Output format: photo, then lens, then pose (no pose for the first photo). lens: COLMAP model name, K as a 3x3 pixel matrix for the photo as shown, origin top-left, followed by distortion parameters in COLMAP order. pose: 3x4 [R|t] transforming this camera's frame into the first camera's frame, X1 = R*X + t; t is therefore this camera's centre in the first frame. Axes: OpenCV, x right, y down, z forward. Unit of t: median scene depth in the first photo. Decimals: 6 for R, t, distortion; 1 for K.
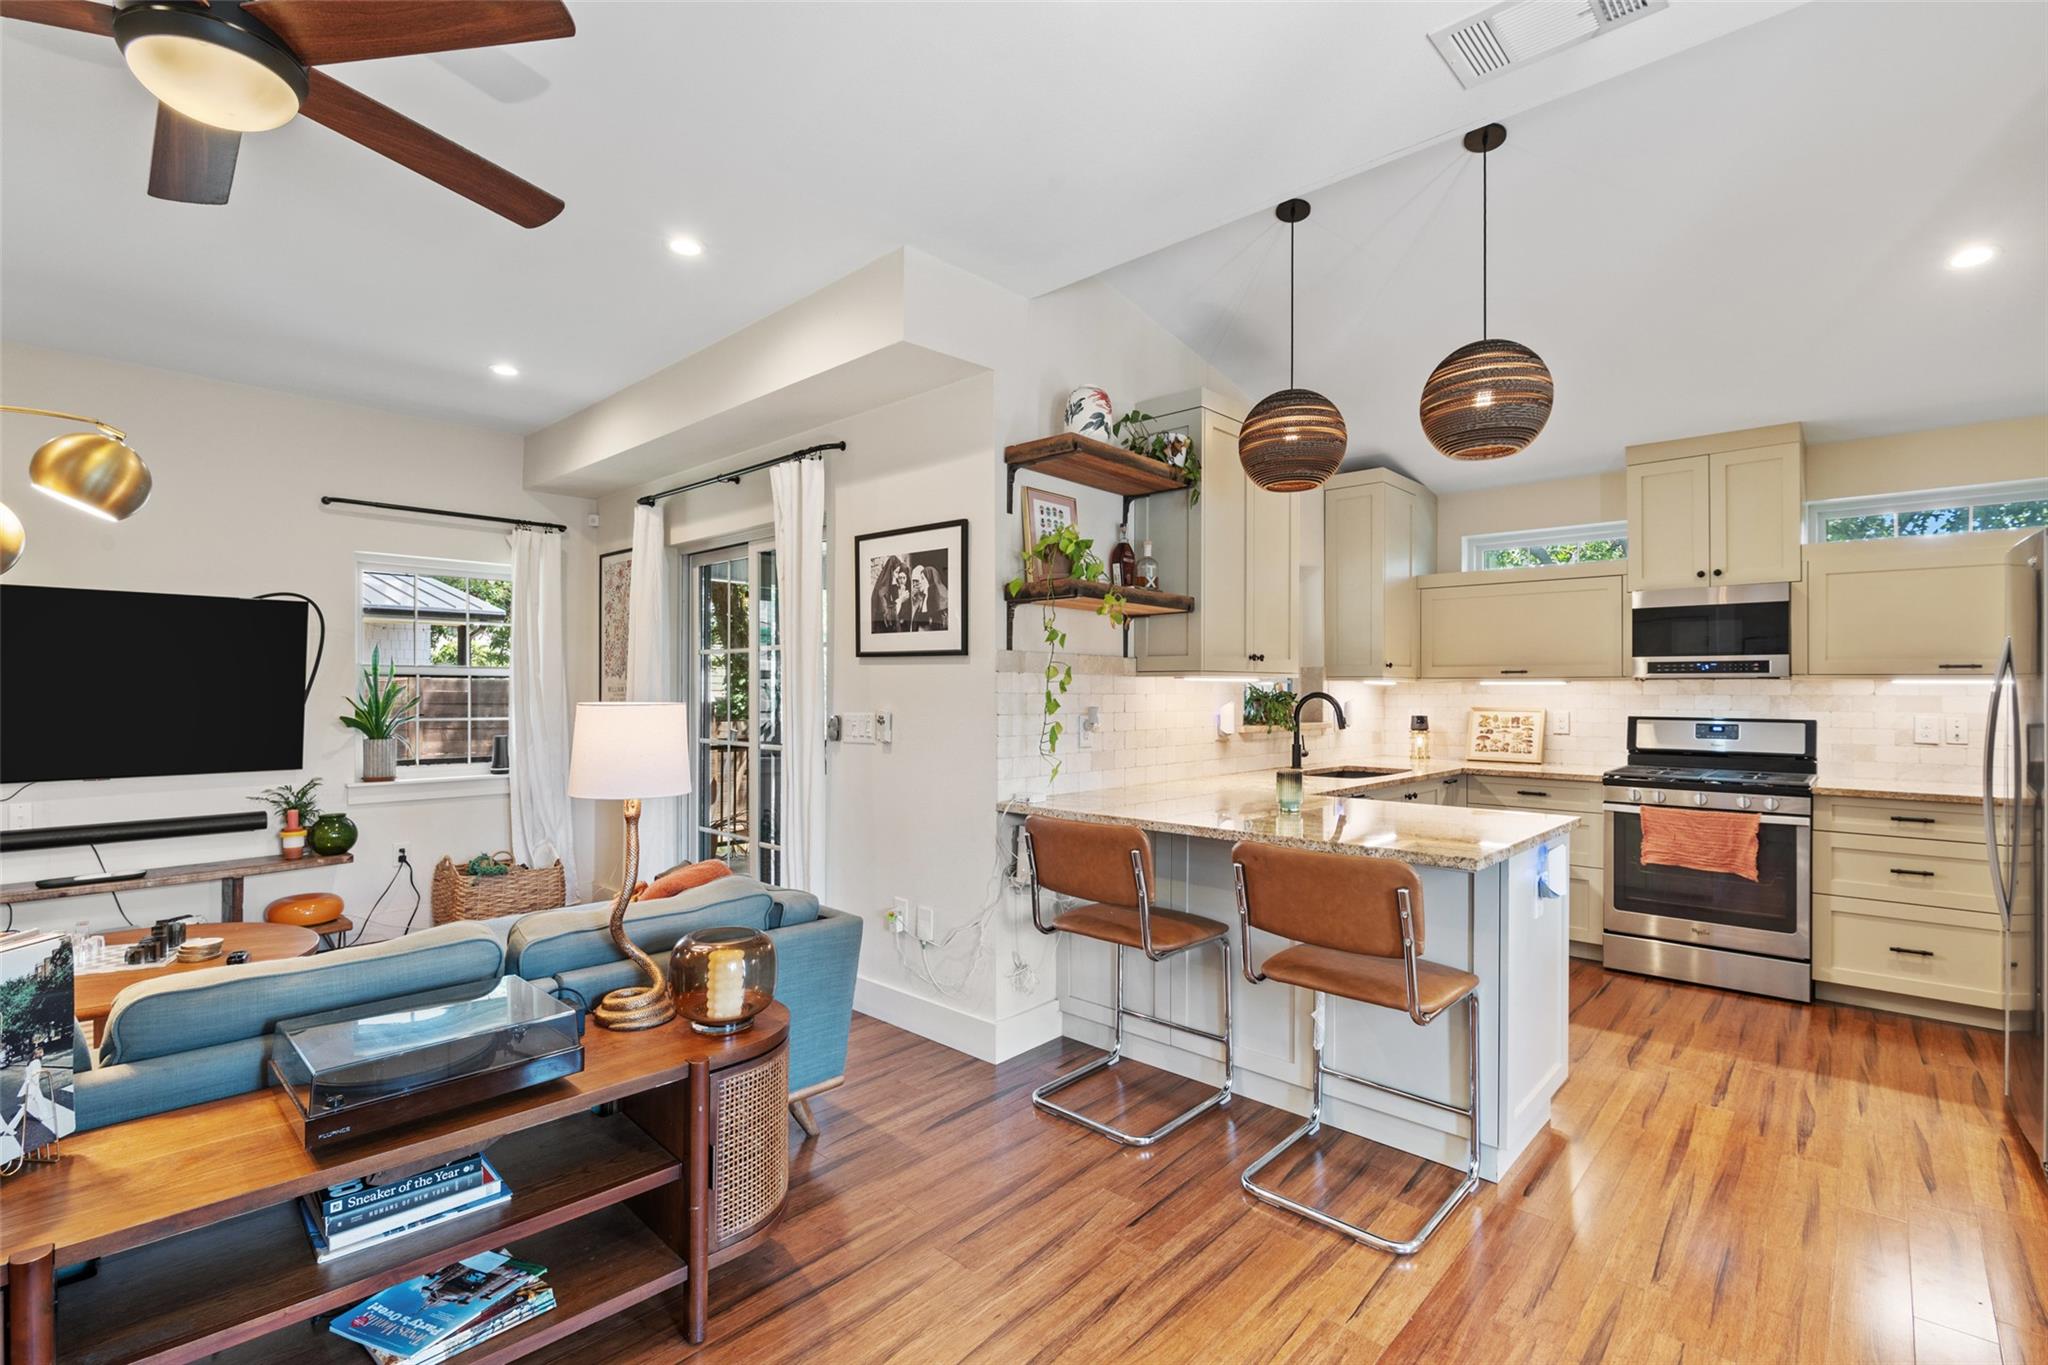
lens RADIAL K [[928.4, 0, 1023.3], [0, 928.4, 687.5], [0, 0, 1]] dist [0.003981, -0.006775]
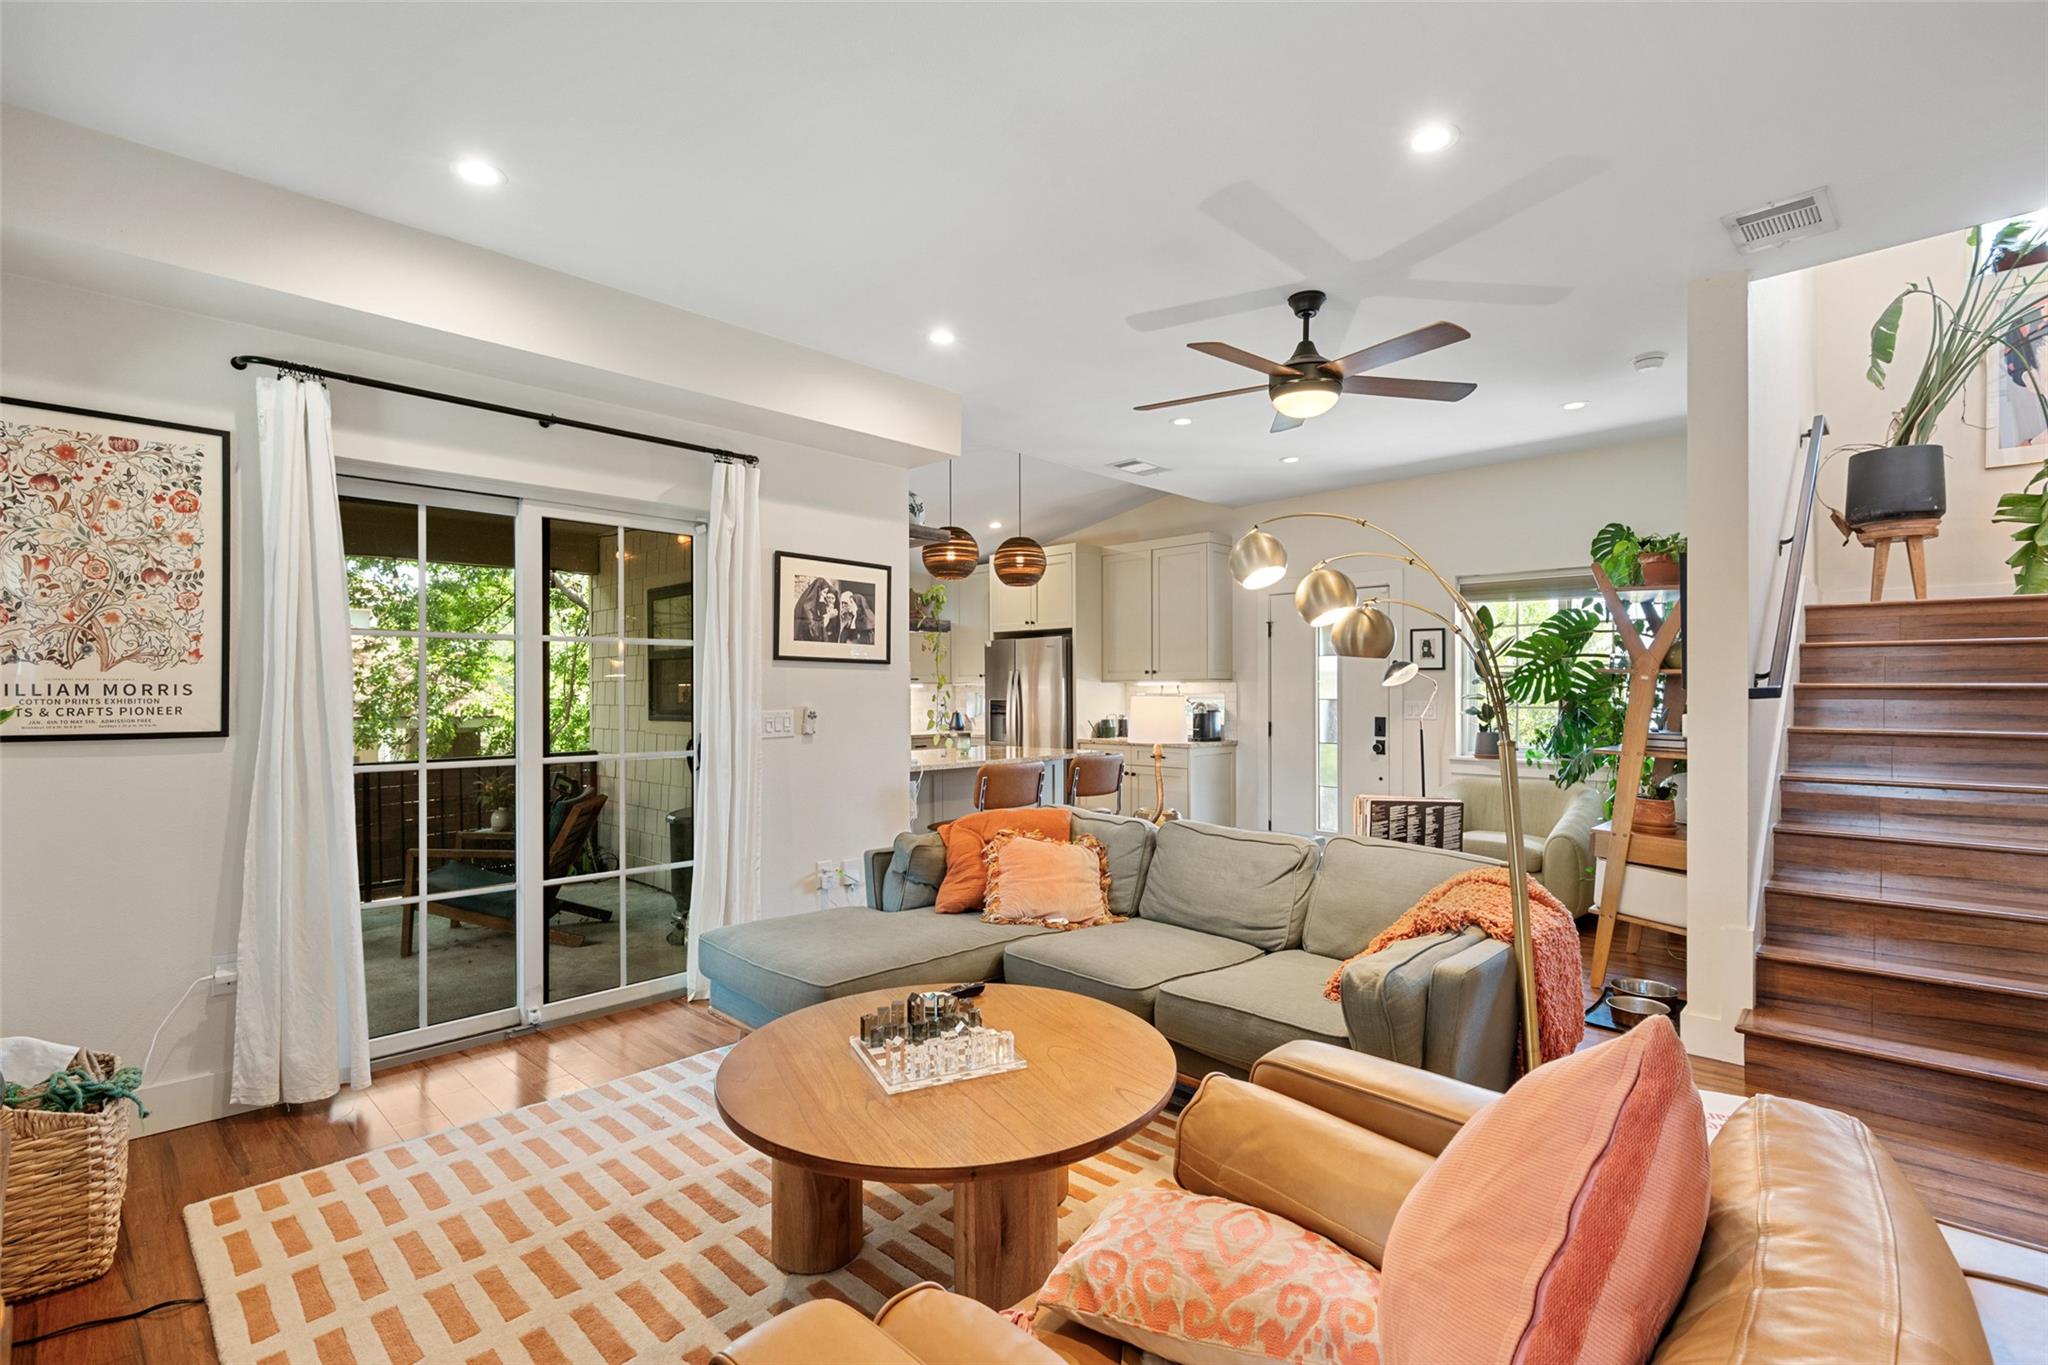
lens RADIAL K [[928.4, 0, 1030.5], [0, 928.4, 693.0], [0, 0, 1]] dist [0.003981, -0.006775]
pose [[0.014408, -0.003523, 0.999890, -1.252508], [0.001027, 0.999993, 0.003509, 0.003126], [-0.999896, 0.000977, 0.014411, 0.665890]]
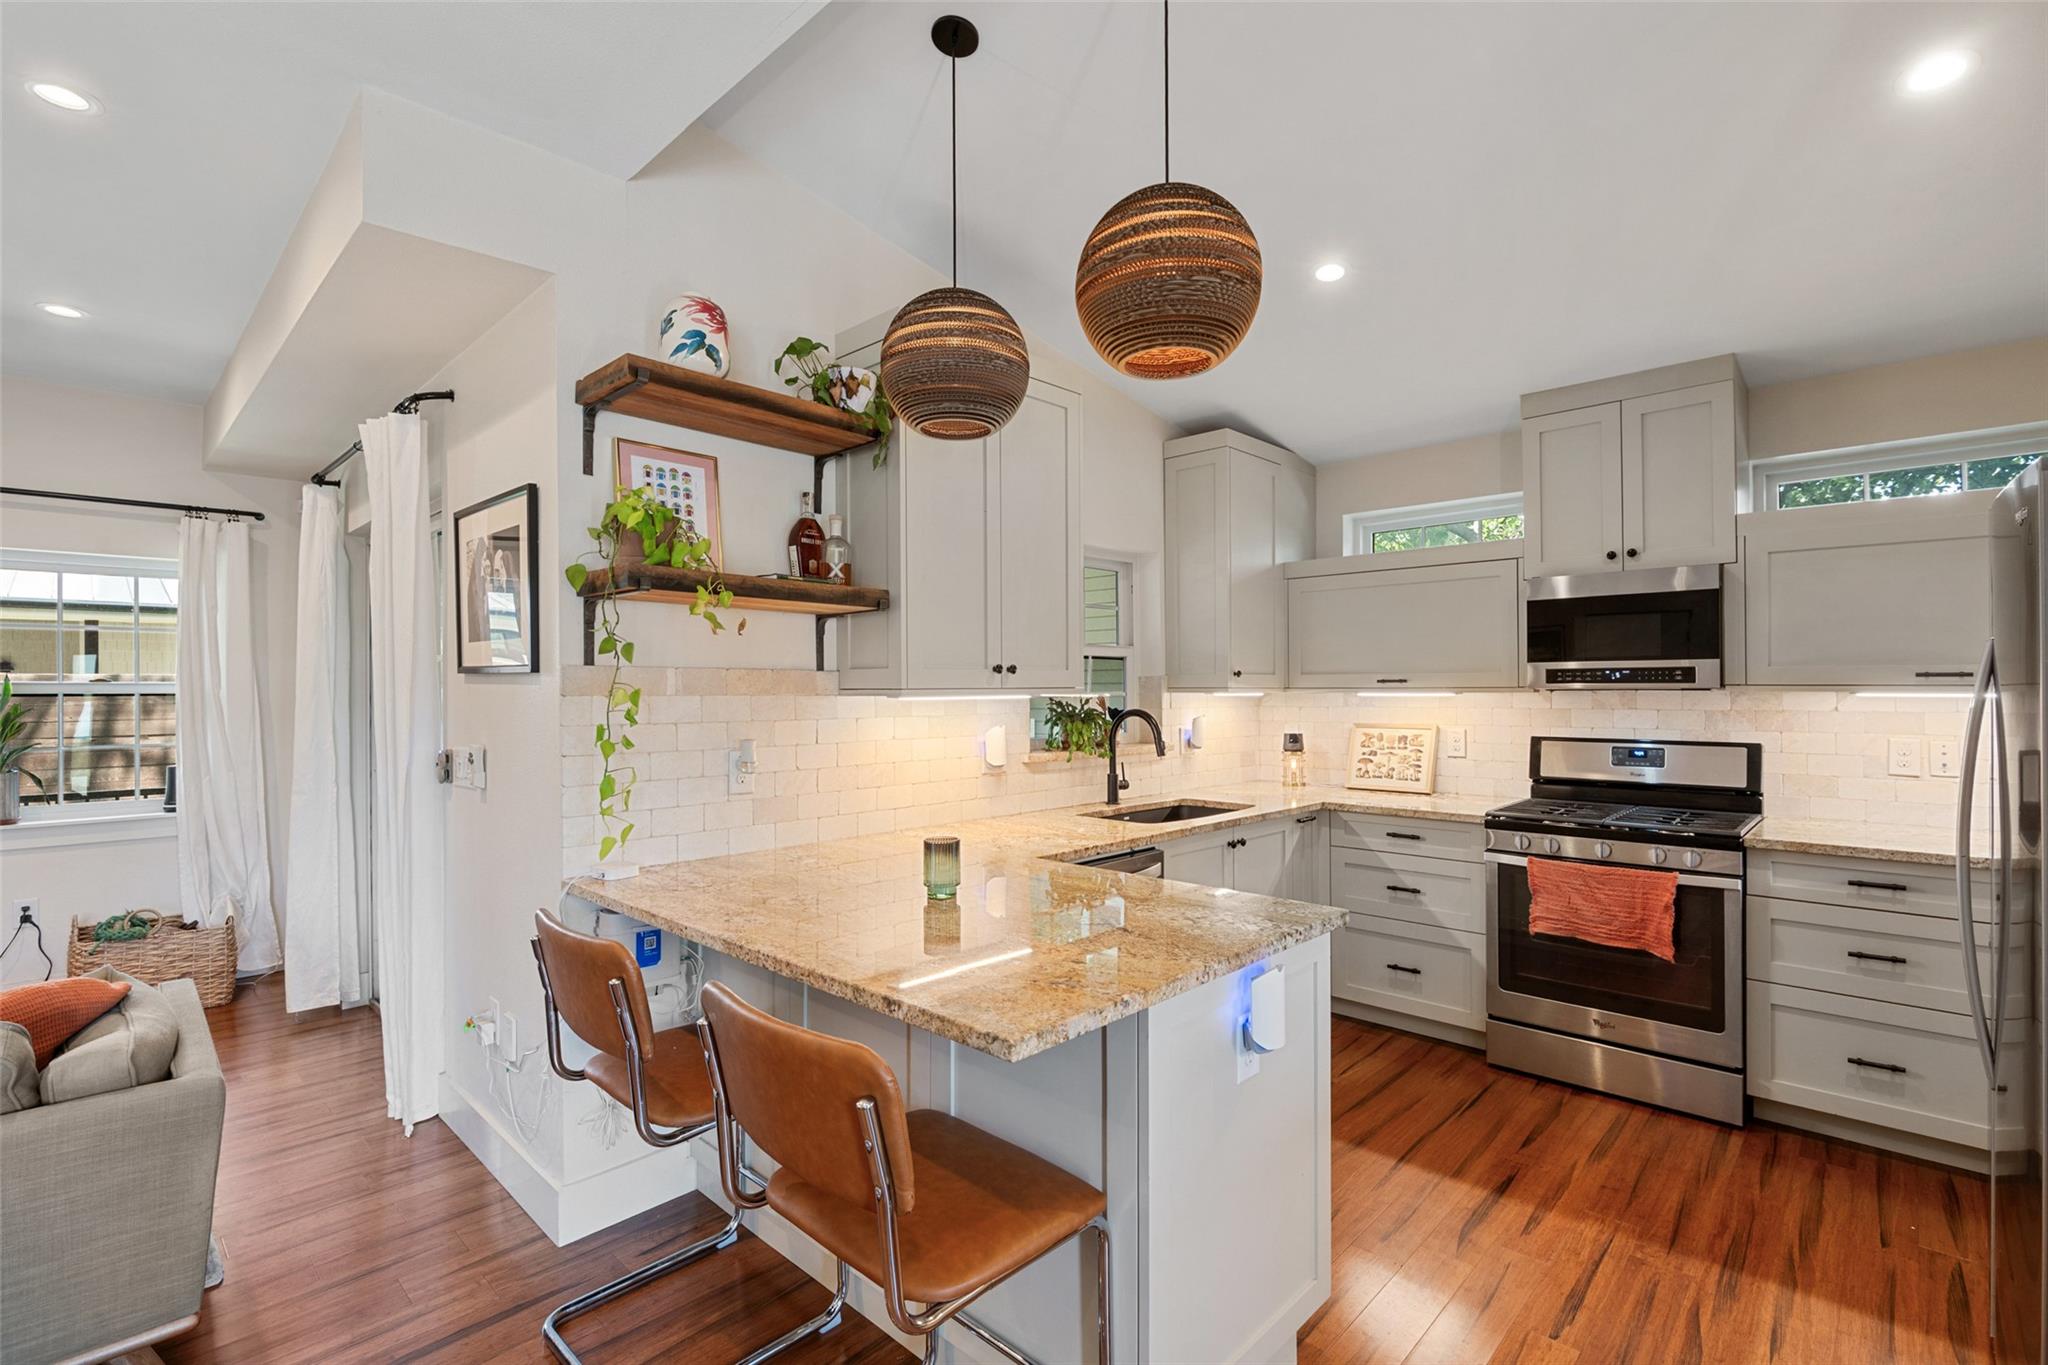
lens RADIAL K [[928.4, 0, 1023.9], [0, 928.4, 688.0], [0, 0, 1]] dist [0.003981, -0.006775]
pose [[0.999829, -0.007267, -0.017028, 0.286759], [0.007286, 0.999973, 0.001020, -0.017716], [0.017020, -0.001144, 0.999854, 0.246010]]
